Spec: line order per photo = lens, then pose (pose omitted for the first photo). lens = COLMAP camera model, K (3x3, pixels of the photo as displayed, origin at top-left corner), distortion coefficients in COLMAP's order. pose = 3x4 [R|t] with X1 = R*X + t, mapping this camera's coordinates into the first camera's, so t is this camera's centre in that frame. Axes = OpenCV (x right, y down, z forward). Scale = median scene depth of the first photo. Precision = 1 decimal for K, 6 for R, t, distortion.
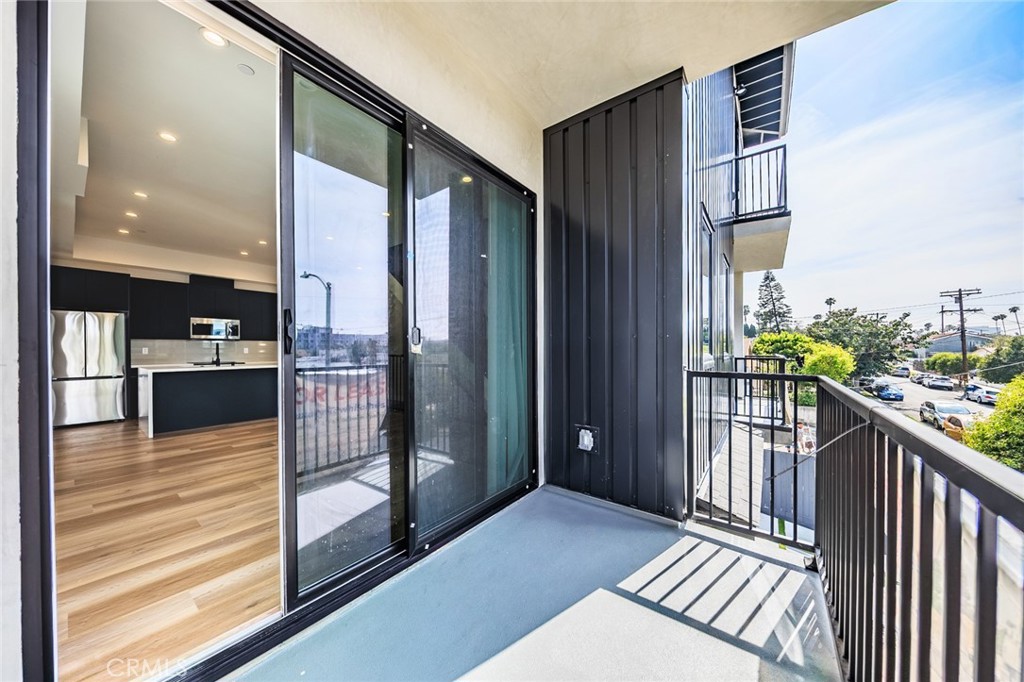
lens RADIAL K [[340.9, 0, 511.2], [0, 340.9, 348.6], [0, 0, 1]] dist [0.000321, -0.002236]
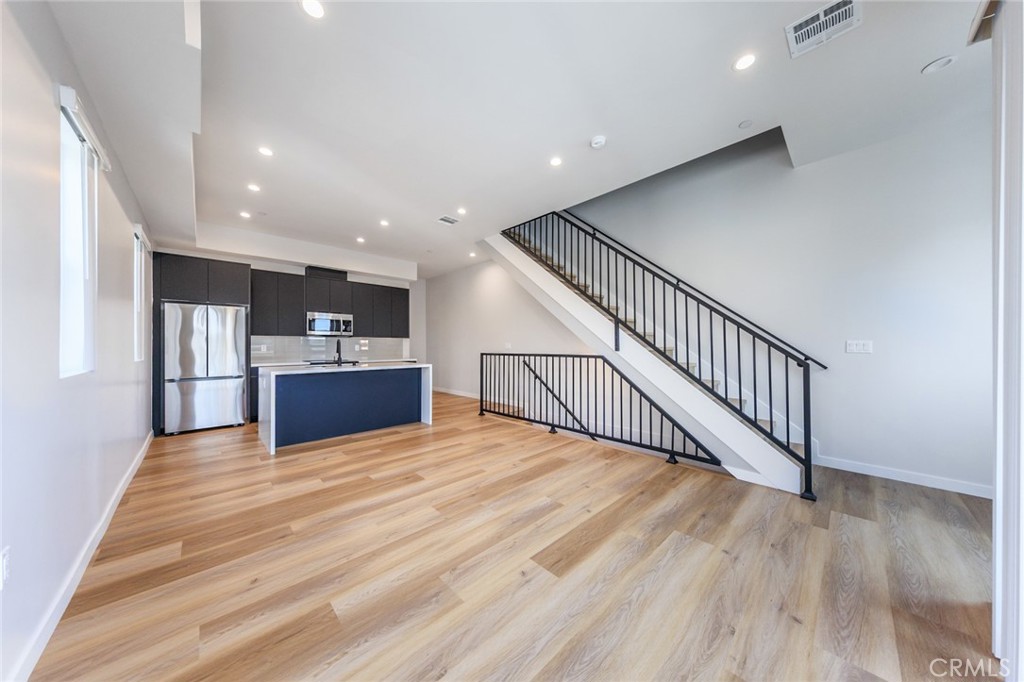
lens RADIAL K [[322.3, 0, 508.3], [0, 322.3, 344.0], [0, 0, 1]] dist [0.006041, 0.000034]
pose [[0.987389, 0.002371, -0.158297, -0.312212], [-0.003125, 0.999985, -0.004513, -0.002989], [0.158284, 0.004951, 0.987381, 0.262278]]
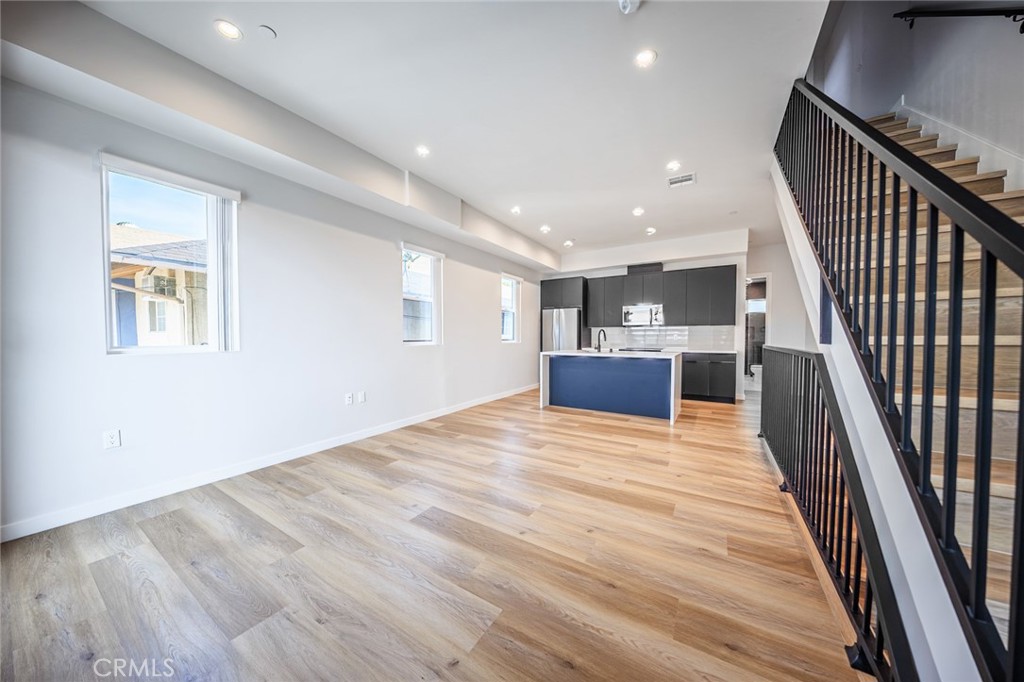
lens RADIAL K [[329.2, 0, 522.1], [0, 329.2, 346.0], [0, 0, 1]] dist [0.000860, -0.000027]
pose [[0.106408, 0.034116, -0.993737, 0.087526], [-0.000137, 0.999412, 0.034296, -0.000927], [0.994323, -0.003513, 0.106350, 0.674878]]
